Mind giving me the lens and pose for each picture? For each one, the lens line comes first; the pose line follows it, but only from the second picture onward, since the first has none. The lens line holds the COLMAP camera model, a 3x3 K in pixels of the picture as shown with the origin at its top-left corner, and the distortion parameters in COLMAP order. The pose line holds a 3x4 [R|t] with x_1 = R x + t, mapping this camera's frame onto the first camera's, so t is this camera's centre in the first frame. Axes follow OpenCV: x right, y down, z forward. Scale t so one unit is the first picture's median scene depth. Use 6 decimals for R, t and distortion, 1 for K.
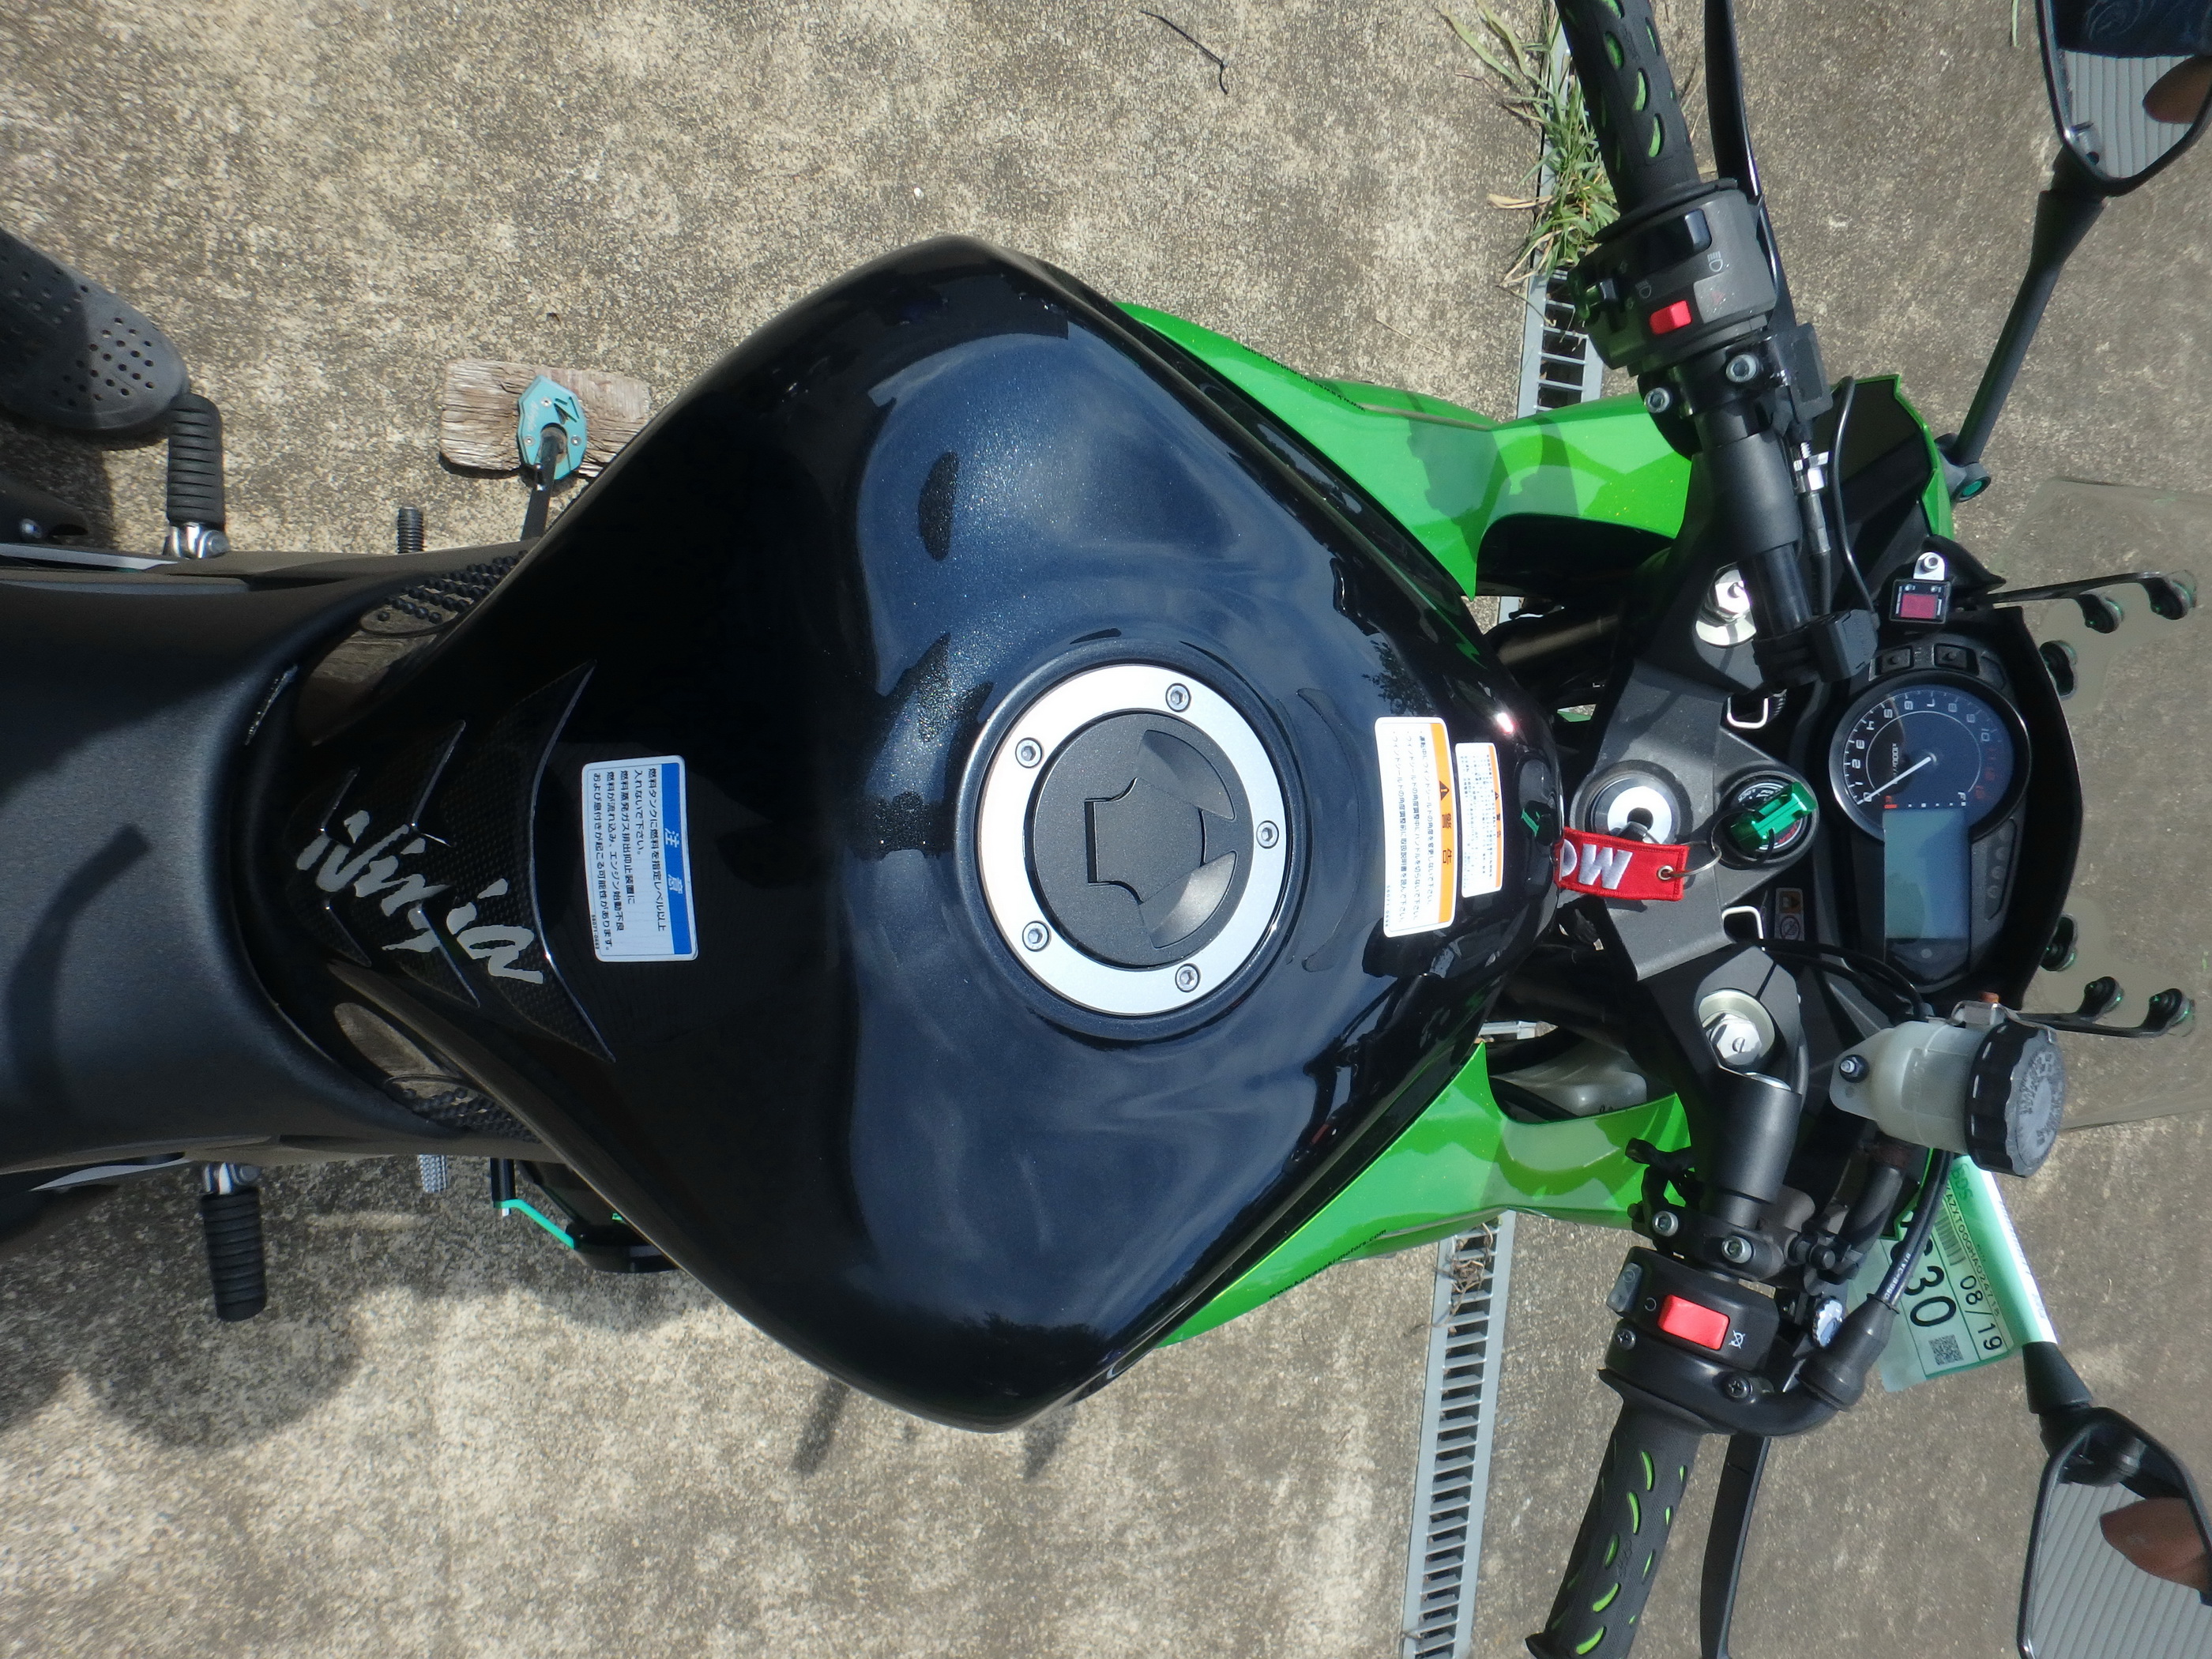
lens RADIAL K [[1362.8, 0, 1071.9], [0, 1362.8, 872.7], [0, 0, 1]] dist [-0.046839, 0.010860]
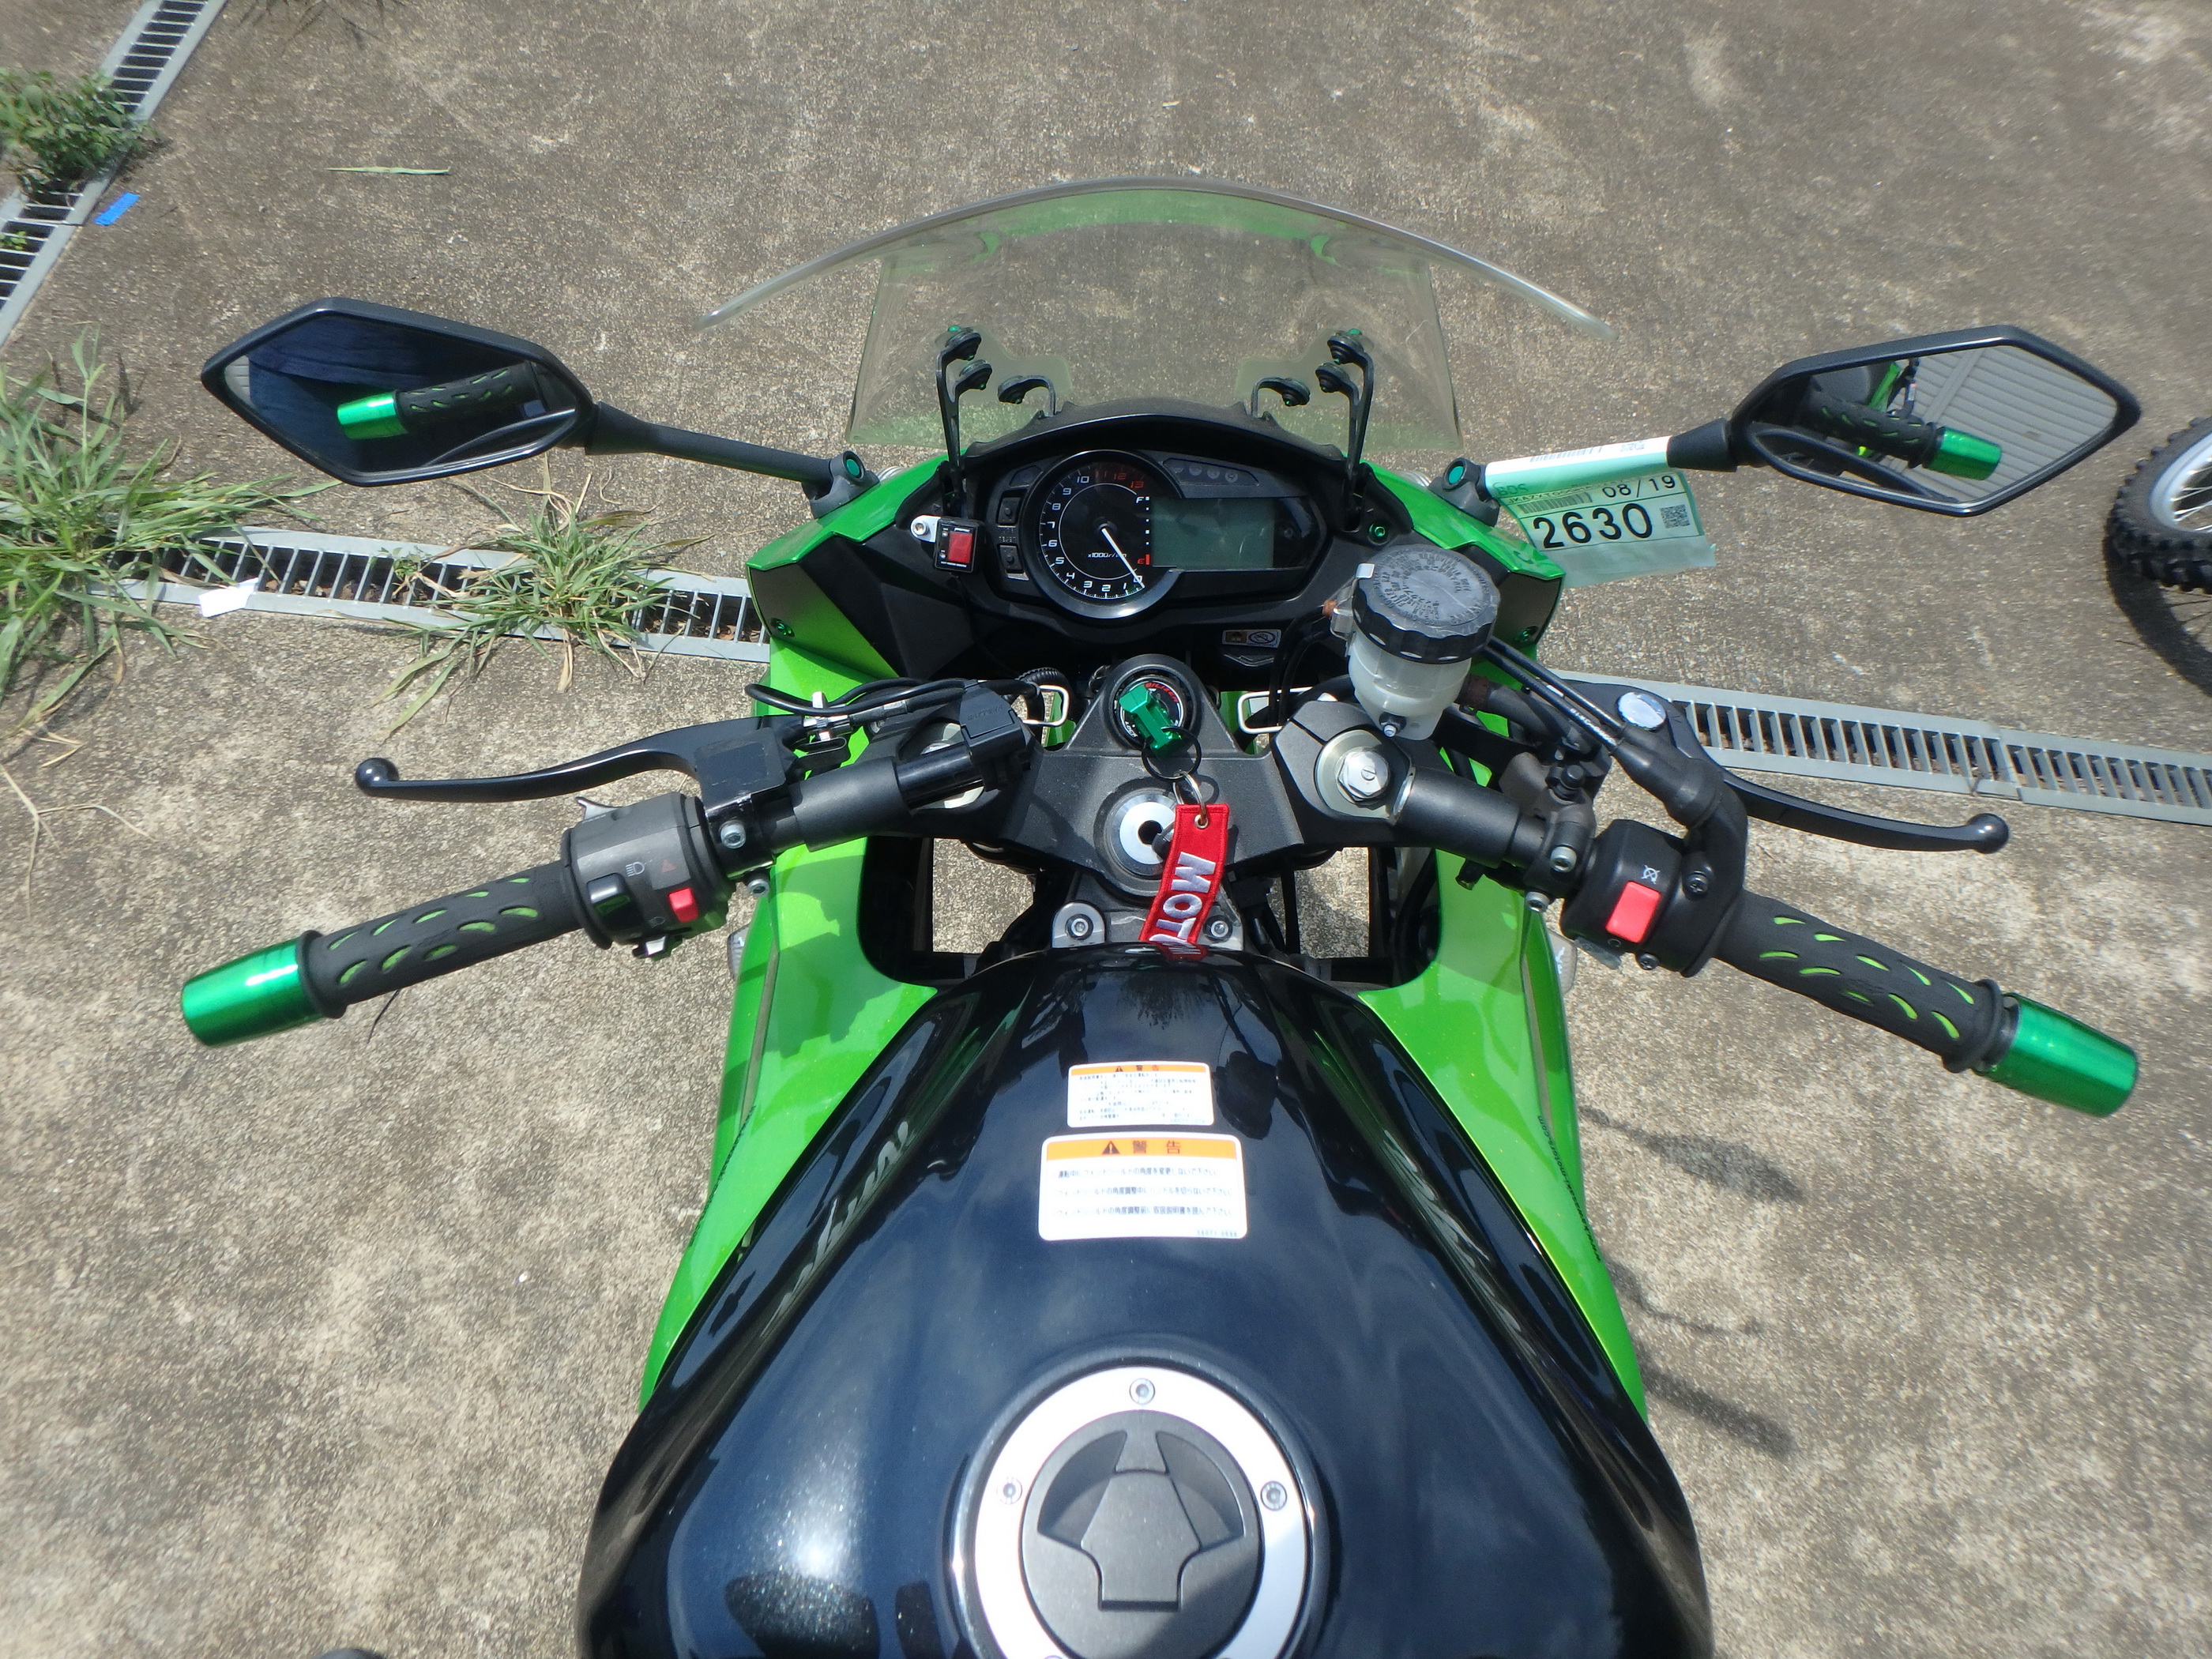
lens RADIAL K [[1362.8, 0, 1114.7], [0, 1362.8, 876.6], [0, 0, 1]] dist [-0.046839, 0.010860]
pose [[0.037820, -0.997666, 0.056854, 0.124821], [0.997528, 0.034320, -0.061319, -0.000545], [0.059224, 0.059032, 0.996498, -0.020747]]
